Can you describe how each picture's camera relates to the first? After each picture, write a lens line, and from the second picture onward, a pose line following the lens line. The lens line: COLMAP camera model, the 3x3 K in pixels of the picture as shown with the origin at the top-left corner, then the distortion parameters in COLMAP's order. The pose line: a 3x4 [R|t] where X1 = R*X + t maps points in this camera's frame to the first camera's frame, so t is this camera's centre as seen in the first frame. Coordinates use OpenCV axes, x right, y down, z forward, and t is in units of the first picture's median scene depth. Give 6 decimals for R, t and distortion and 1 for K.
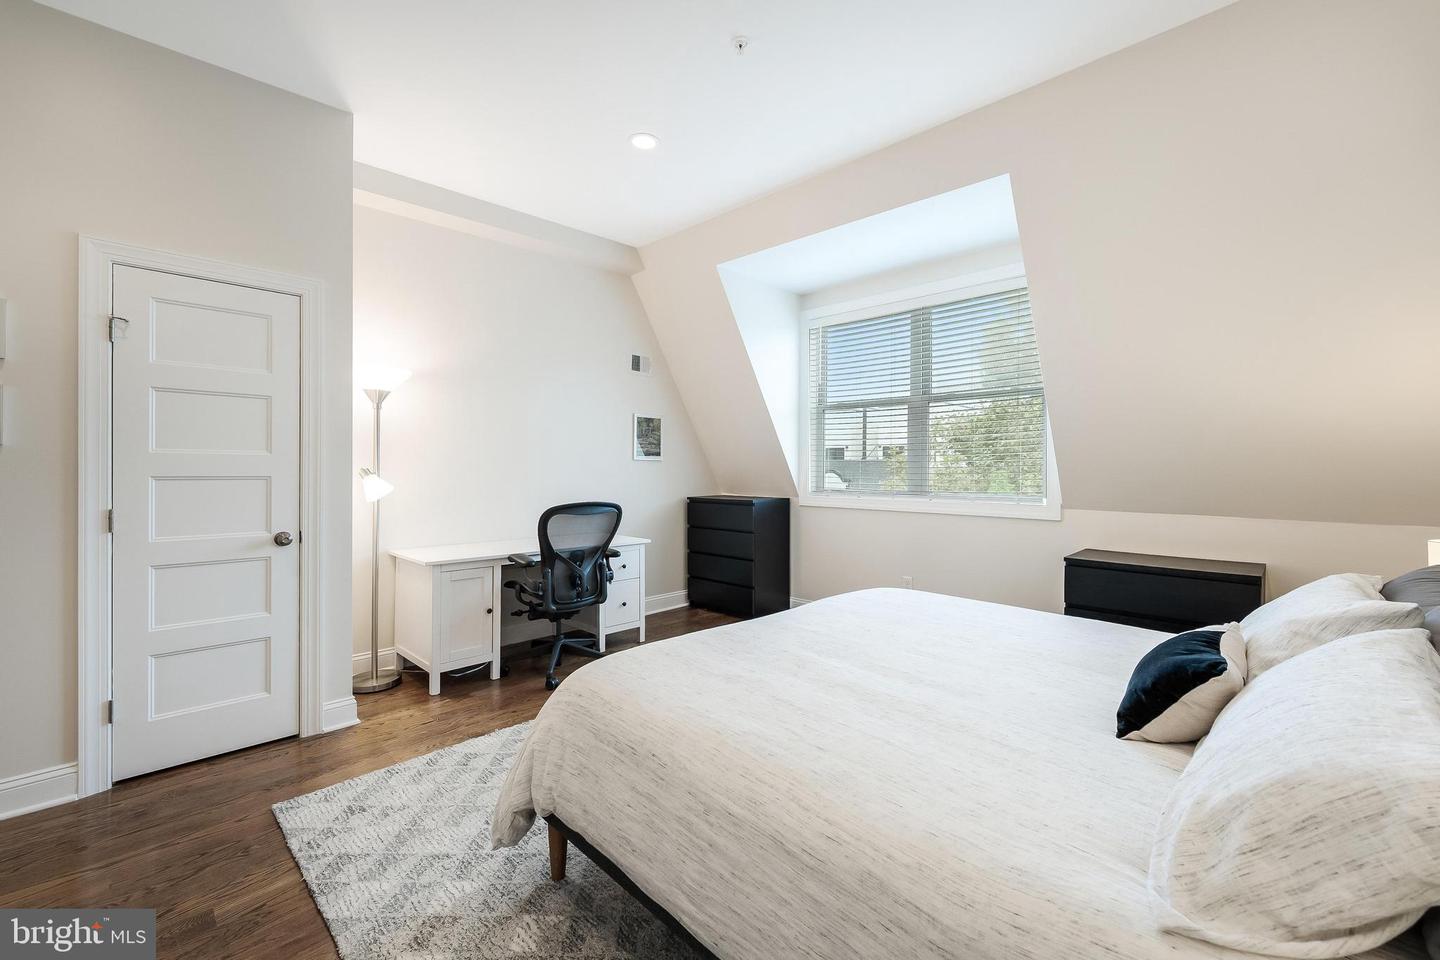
lens RADIAL K [[584.1, 0, 725.3], [0, 584.1, 472.3], [0, 0, 1]] dist [0.001764, 0.000020]
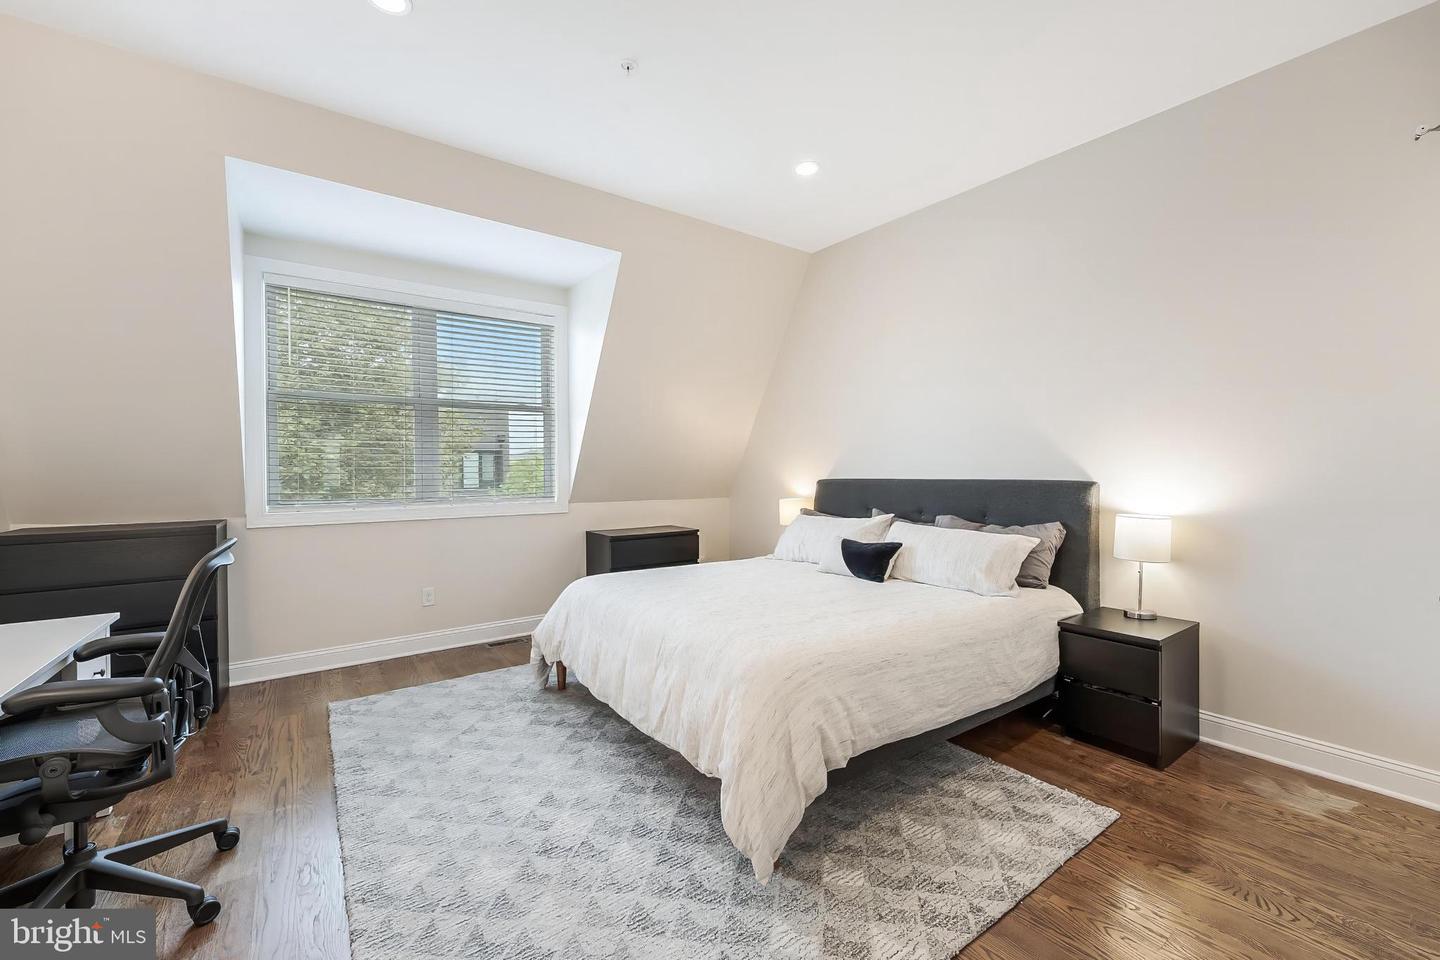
lens RADIAL K [[584.1, 0, 725.3], [0, 584.1, 472.3], [0, 0, 1]] dist [0.001764, 0.000020]
pose [[0.182653, -0.000137, 0.983177, -1.108463], [0.014909, 0.999885, -0.002630, -0.001087], [-0.983064, 0.015139, 0.182634, 0.743918]]
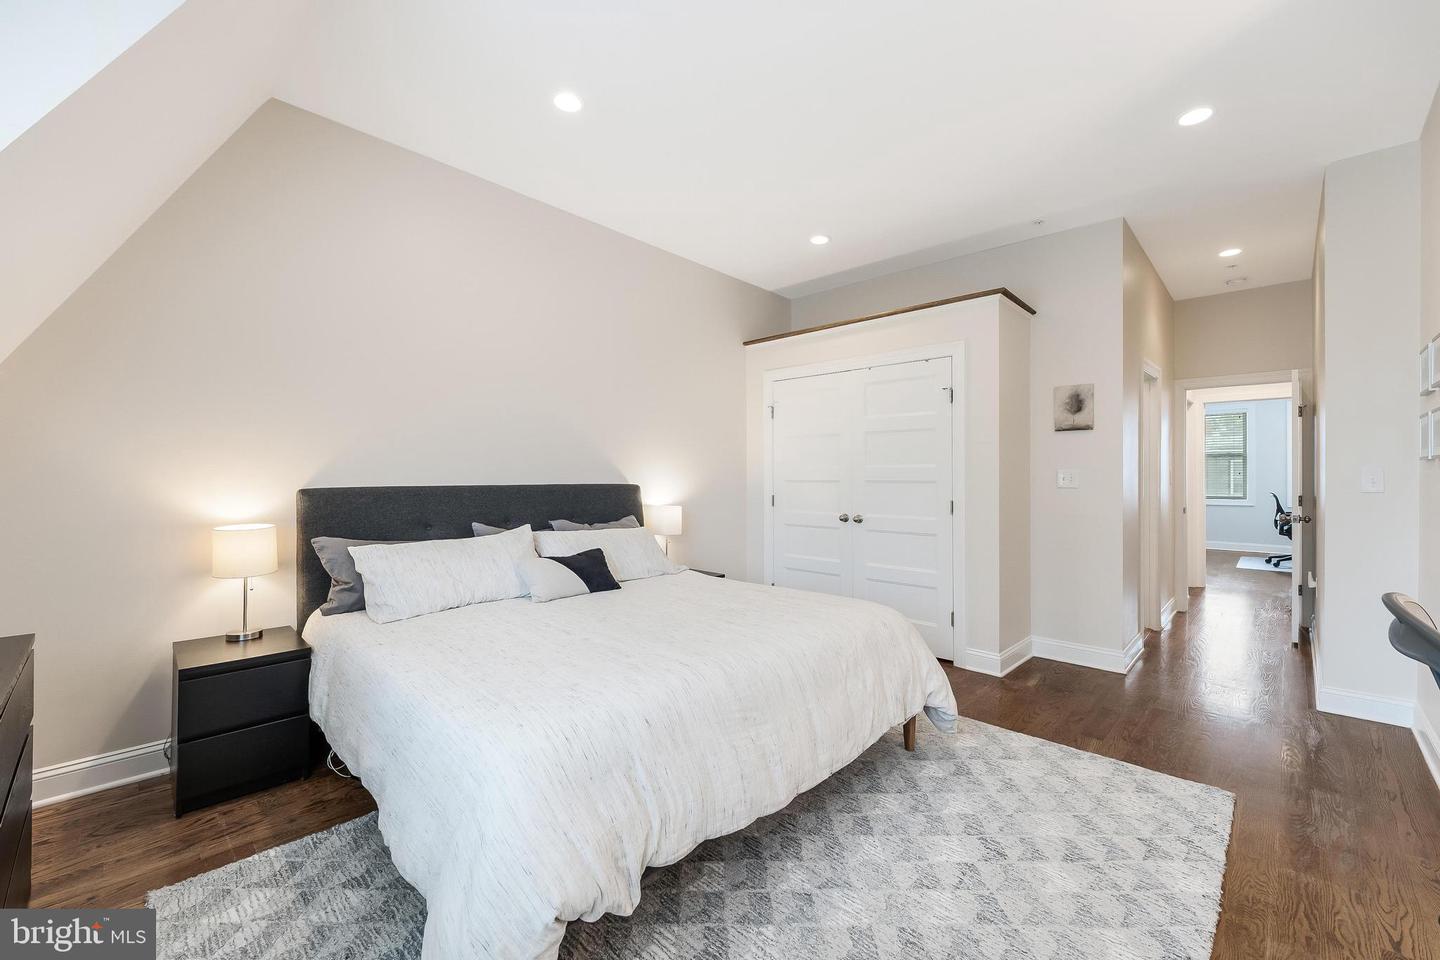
lens RADIAL K [[587.8, 0, 720.0], [0, 587.8, 480.0], [0, 0, 1]] dist [0.001640, -0.000206]
pose [[-0.999963, -0.002048, 0.008409, 0.158519], [-0.001894, 0.999831, 0.018294, -0.019765], [-0.008445, 0.018277, -0.999797, 2.101798]]
